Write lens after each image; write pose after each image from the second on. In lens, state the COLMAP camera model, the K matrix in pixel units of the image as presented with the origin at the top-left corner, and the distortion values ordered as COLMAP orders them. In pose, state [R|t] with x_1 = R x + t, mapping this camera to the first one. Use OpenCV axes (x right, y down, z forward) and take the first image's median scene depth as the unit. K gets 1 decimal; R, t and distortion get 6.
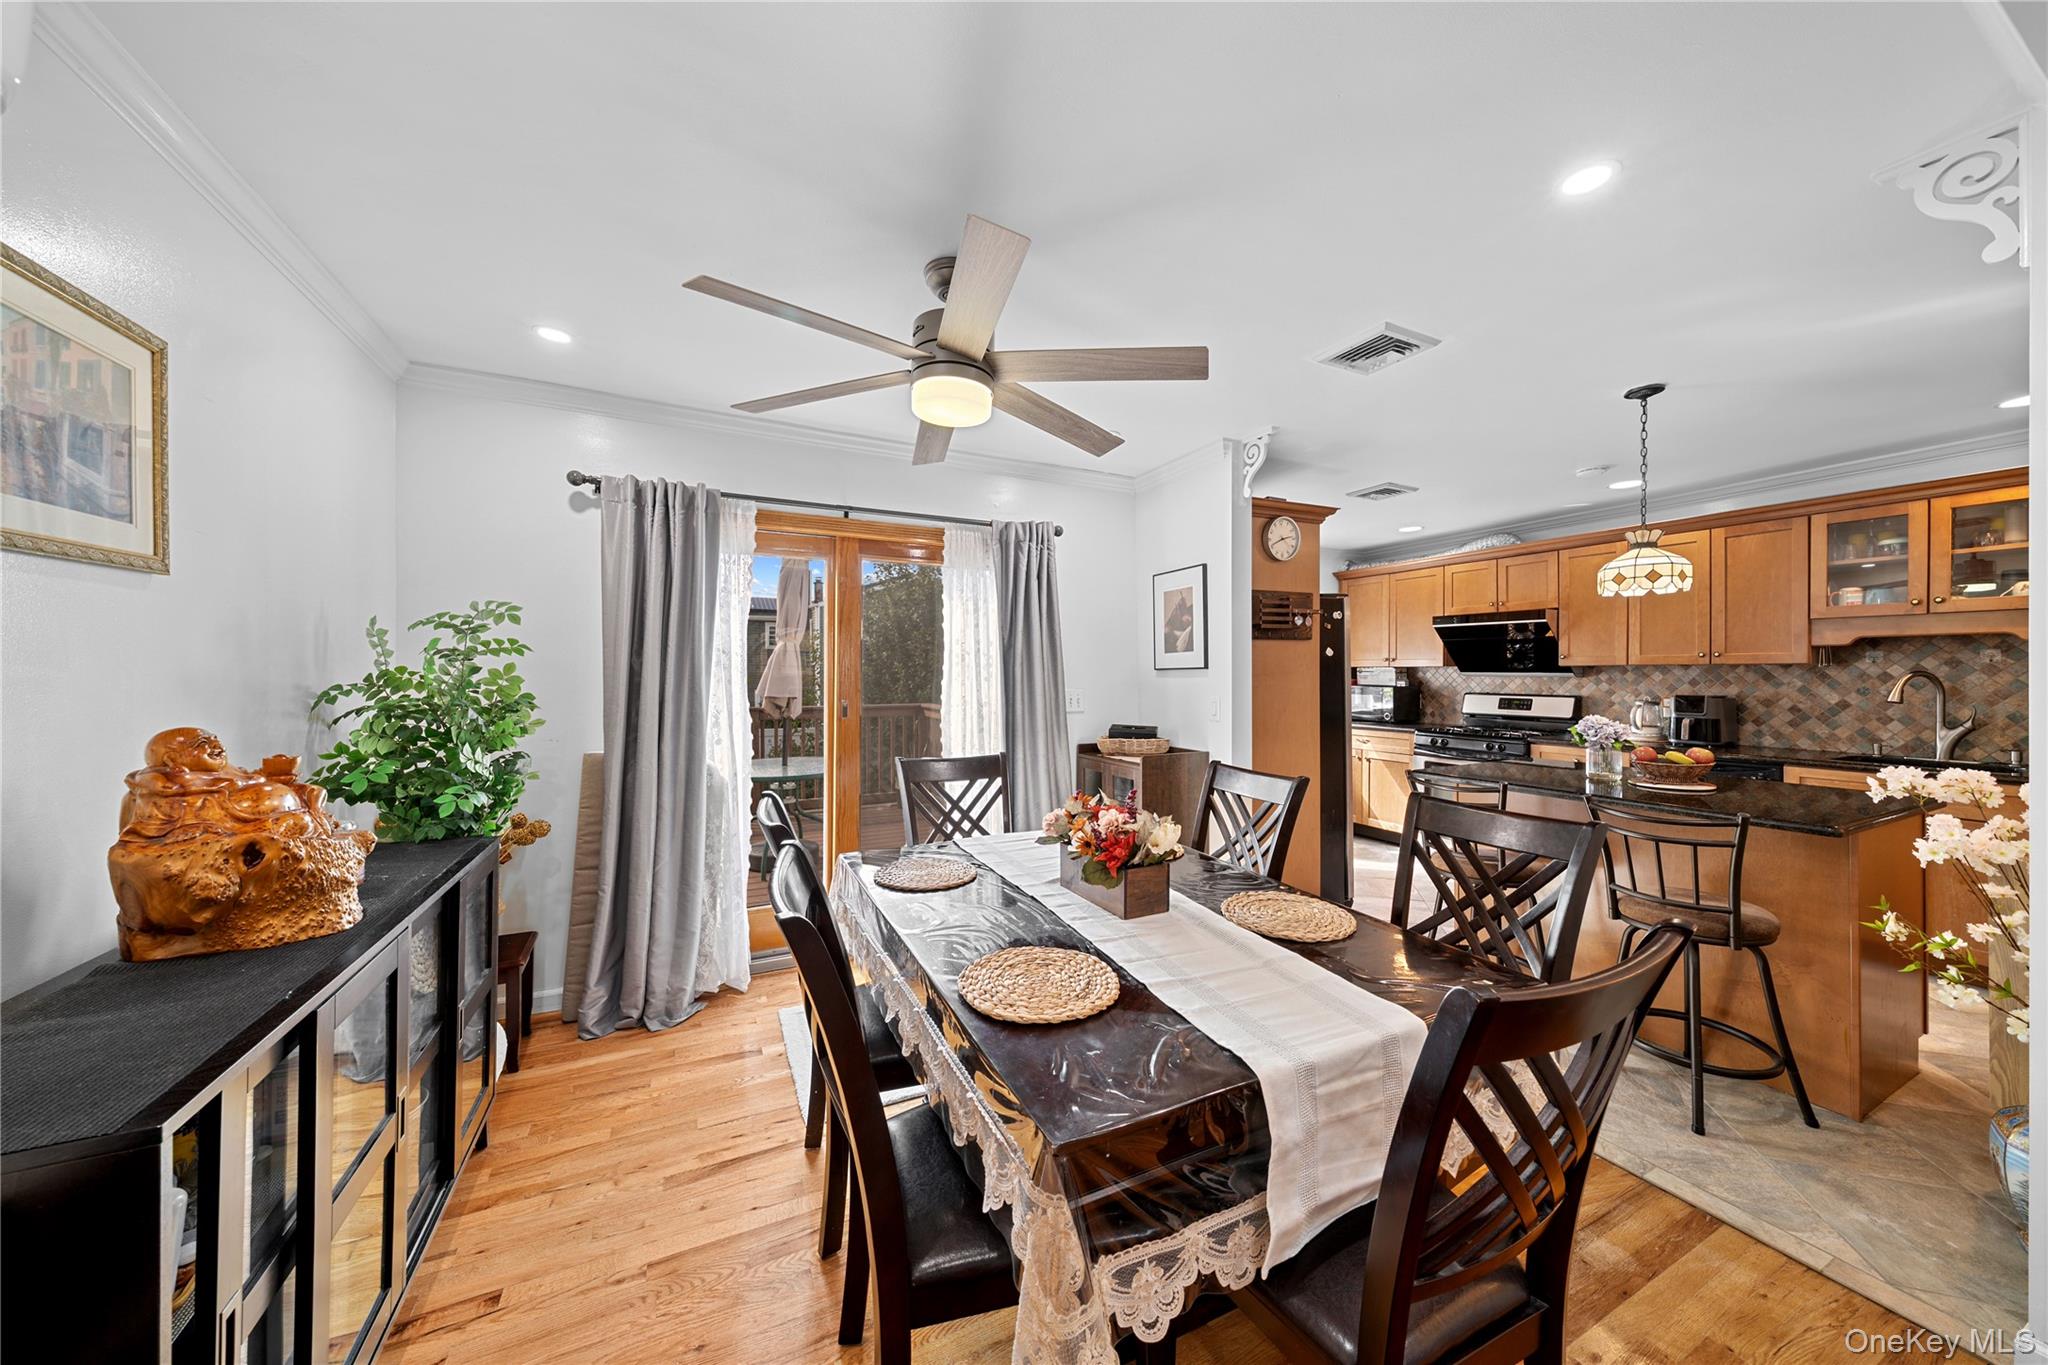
lens RADIAL K [[697.6, 0, 1030.6], [0, 697.6, 679.2], [0, 0, 1]] dist [-0.002850, 0.000235]
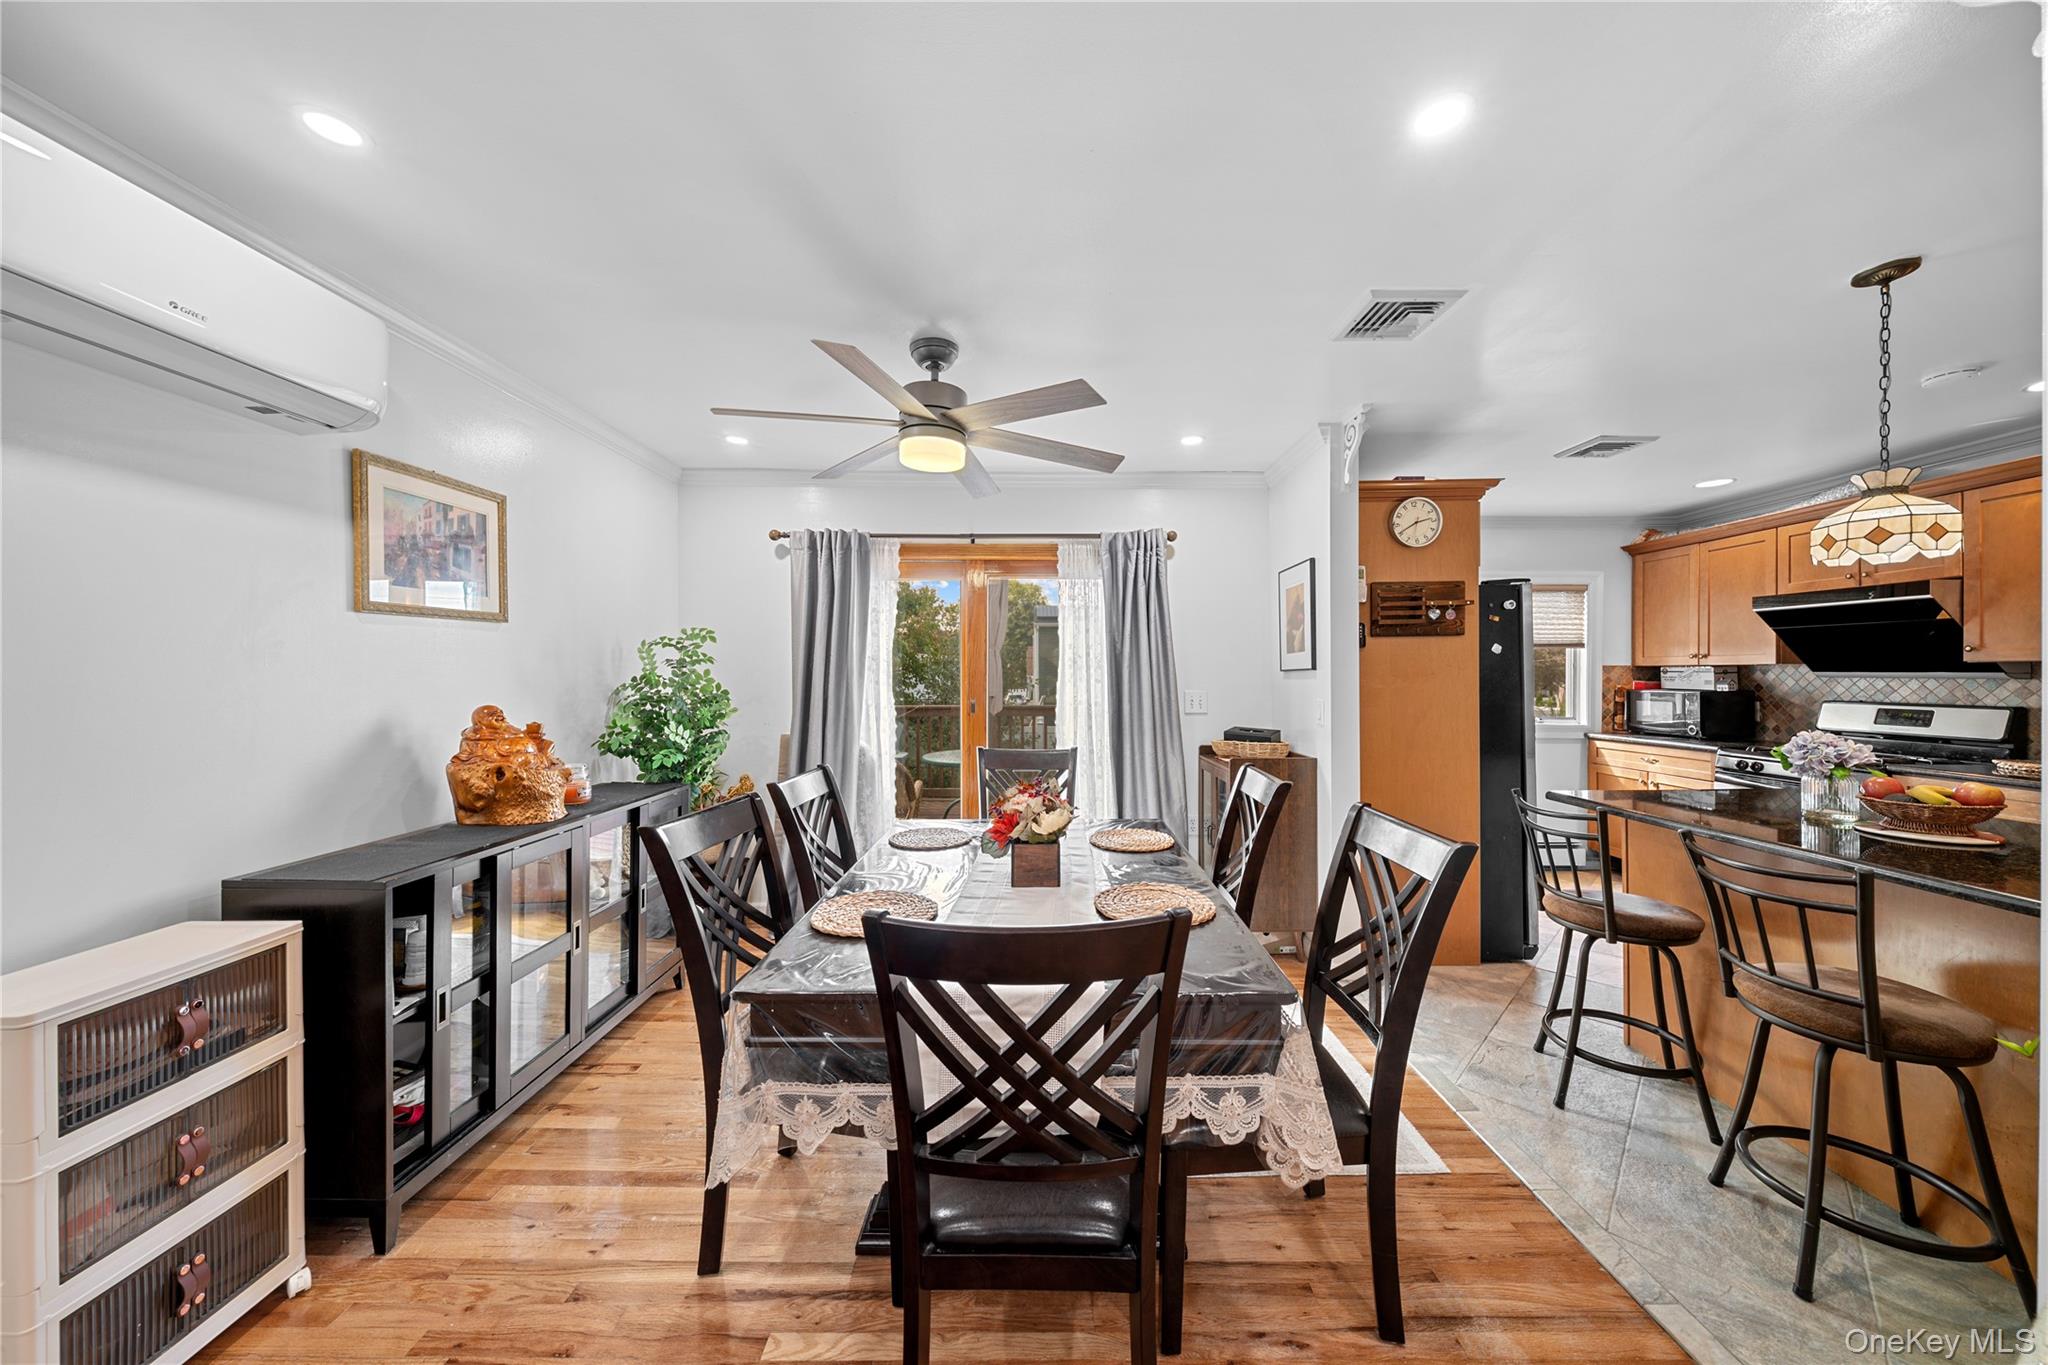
lens RADIAL K [[697.6, 0, 1022.7], [0, 697.6, 681.3], [0, 0, 1]] dist [-0.002850, 0.000235]
pose [[0.895385, 0.001236, -0.445290, 0.314295], [-0.001310, 0.999999, 0.000141, 0.001010], [0.445290, 0.000457, 0.895386, -0.015203]]
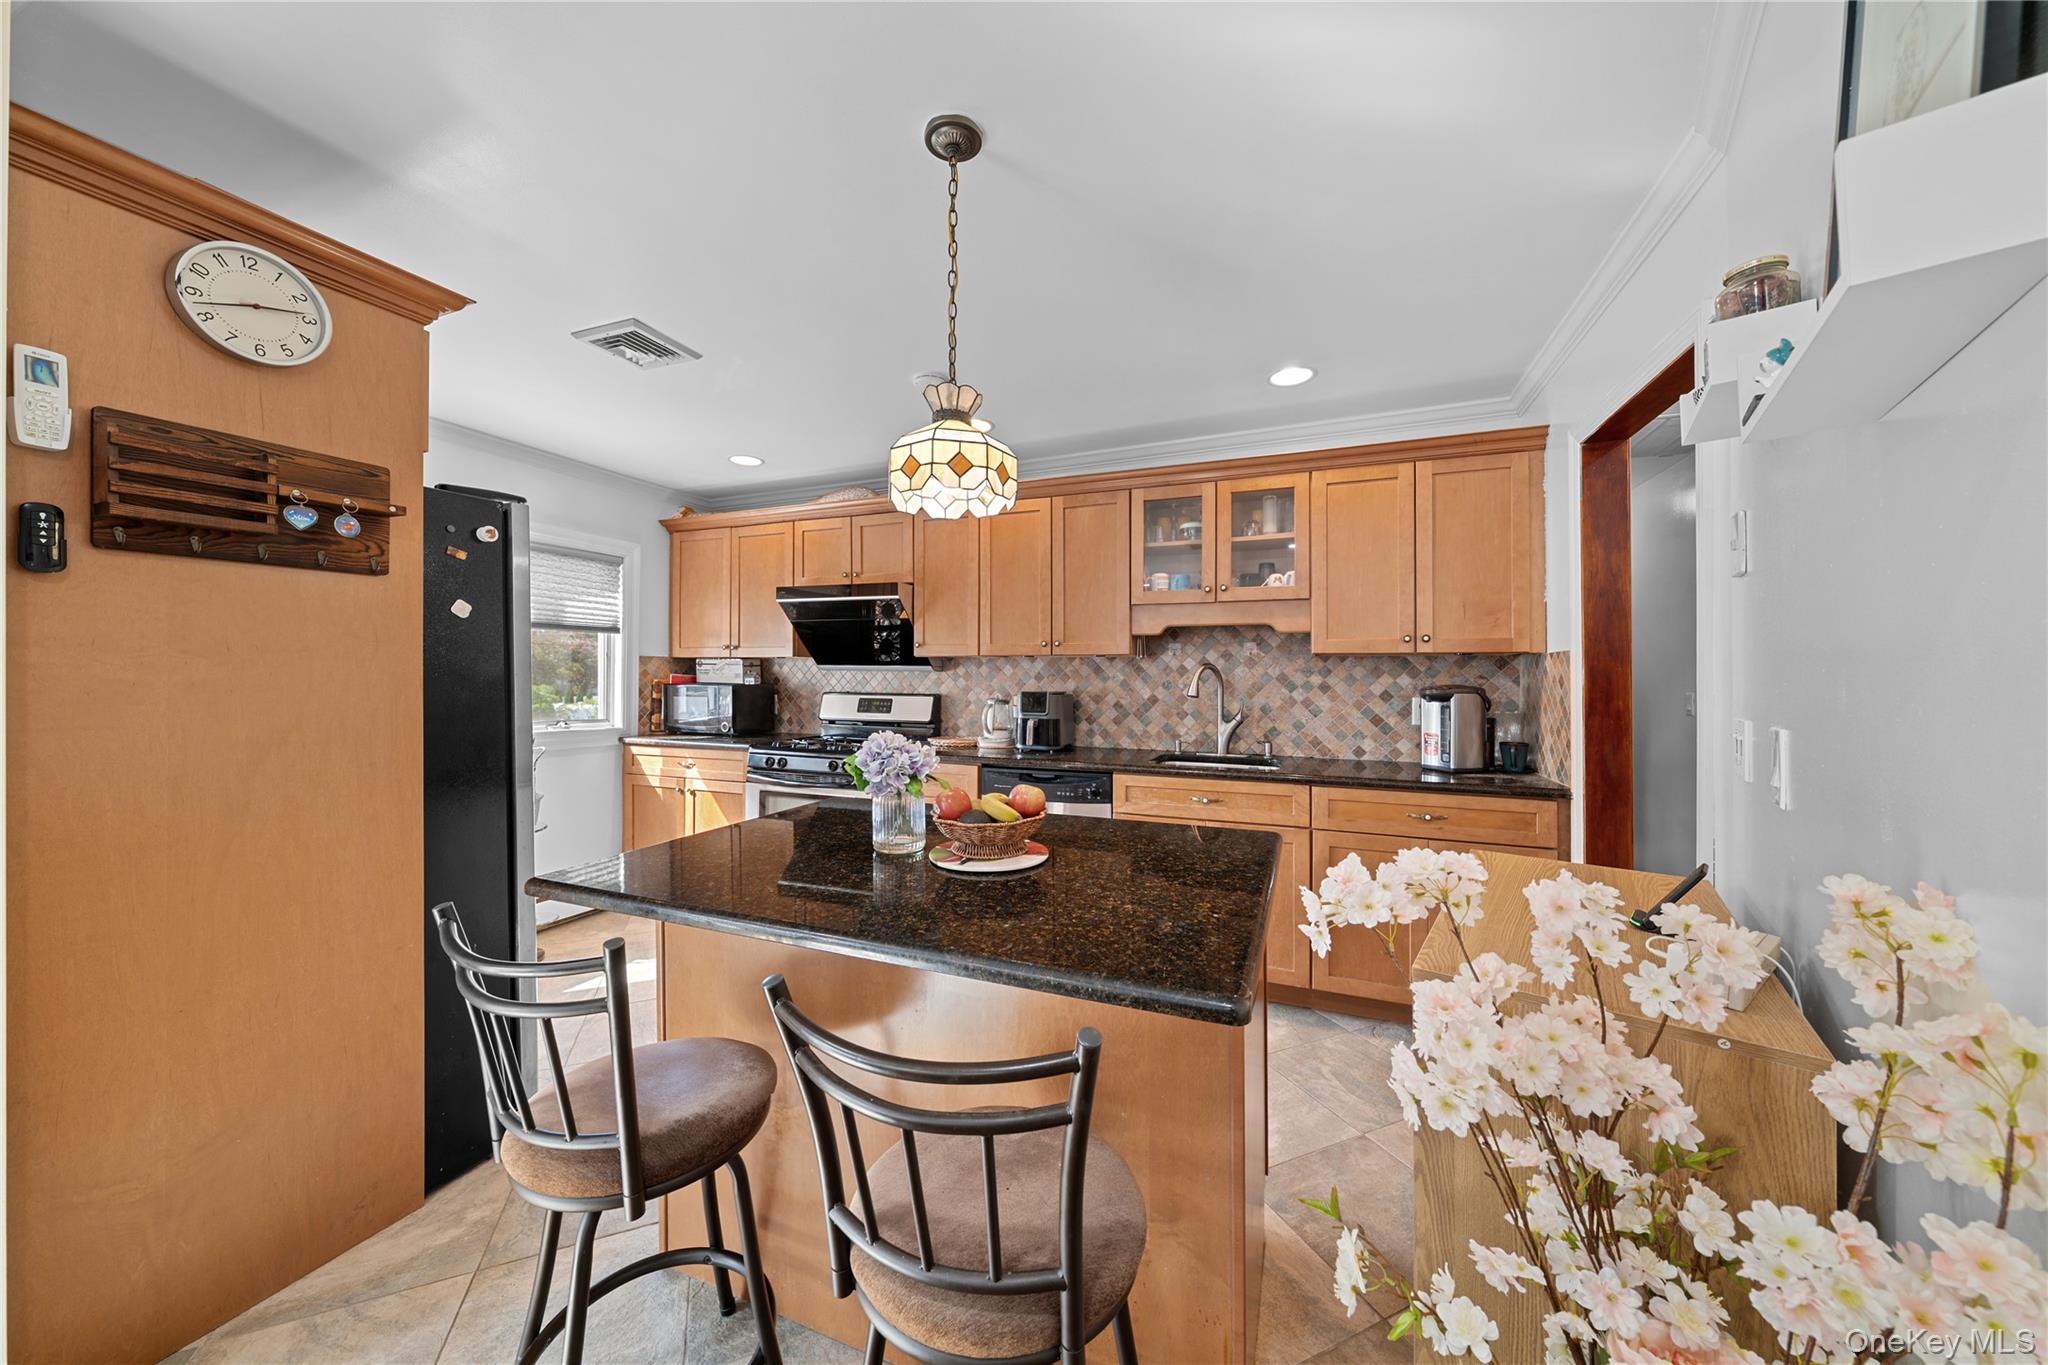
lens RADIAL K [[697.6, 0, 1048.5], [0, 697.6, 671.9], [0, 0, 1]] dist [-0.002850, 0.000235]
pose [[0.726627, 0.006393, 0.687002, 0.427042], [0.001669, 0.999937, -0.011070, 0.009825], [-0.687030, 0.009190, 0.726571, 0.420833]]
